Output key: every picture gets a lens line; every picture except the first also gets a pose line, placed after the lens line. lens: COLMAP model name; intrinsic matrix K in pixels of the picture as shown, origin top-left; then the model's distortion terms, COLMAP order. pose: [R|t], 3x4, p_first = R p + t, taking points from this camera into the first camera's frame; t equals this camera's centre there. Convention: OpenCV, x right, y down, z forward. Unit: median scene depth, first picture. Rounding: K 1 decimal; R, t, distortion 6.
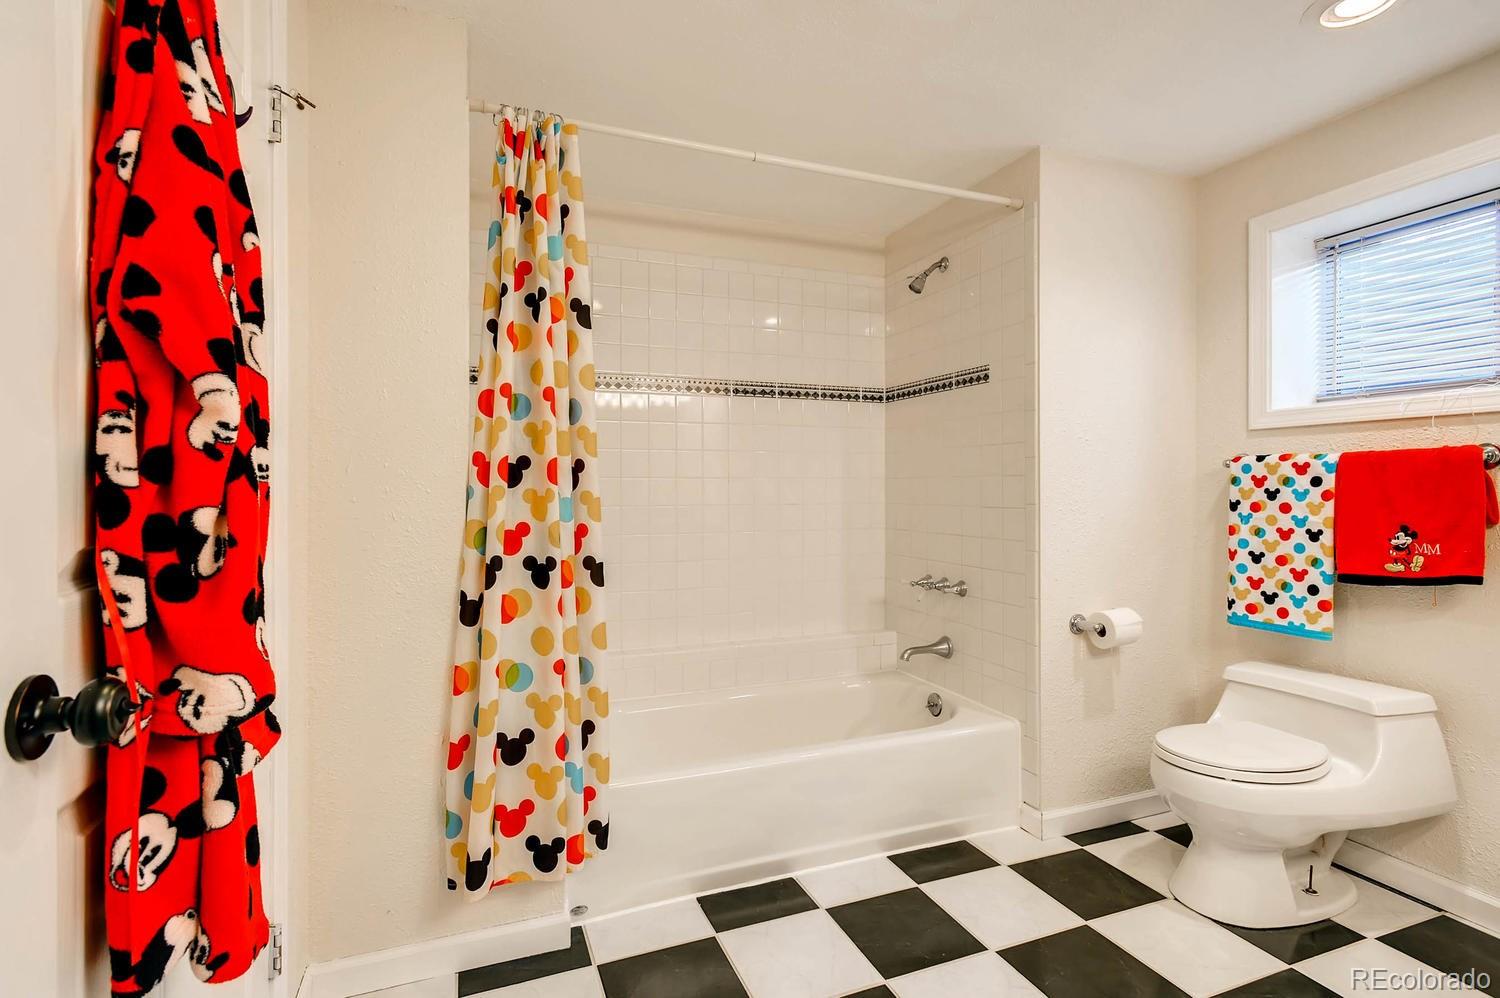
lens RADIAL K [[728.7, 0, 742.6], [0, 728.7, 494.1], [0, 0, 1]] dist [-0.001363, 0.003802]
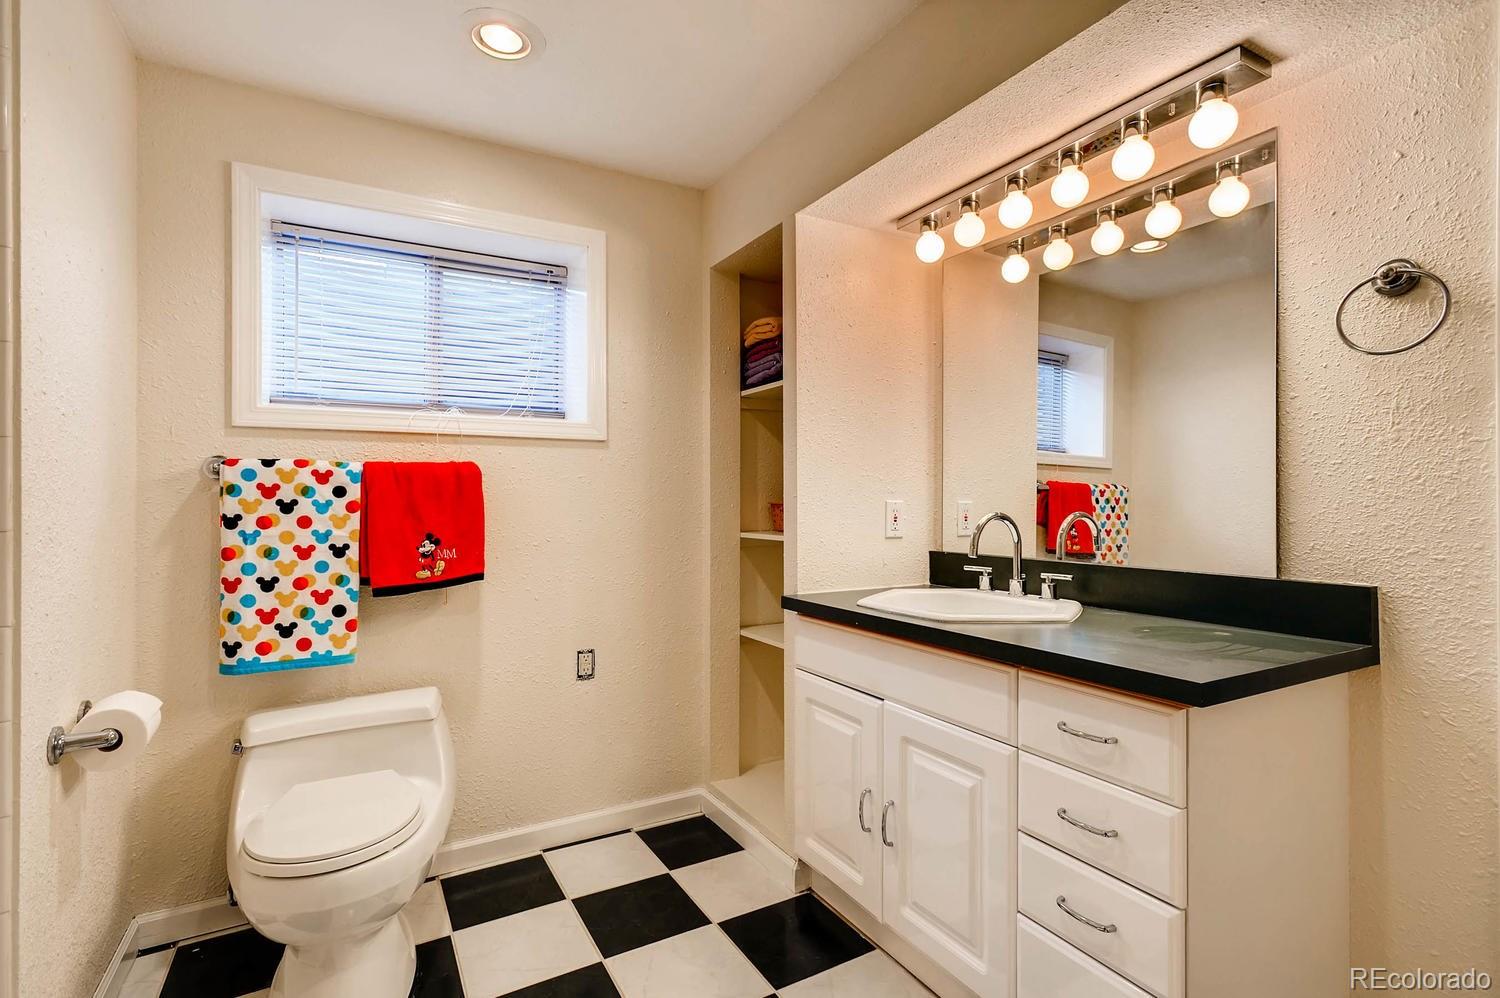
lens RADIAL K [[728.7, 0, 740.3], [0, 728.7, 493.7], [0, 0, 1]] dist [-0.001363, 0.003802]
pose [[-0.144878, 0.003971, 0.989442, -0.185773], [0.009669, 0.999950, -0.002598, -0.007341], [-0.989402, 0.009191, -0.144909, 0.618555]]
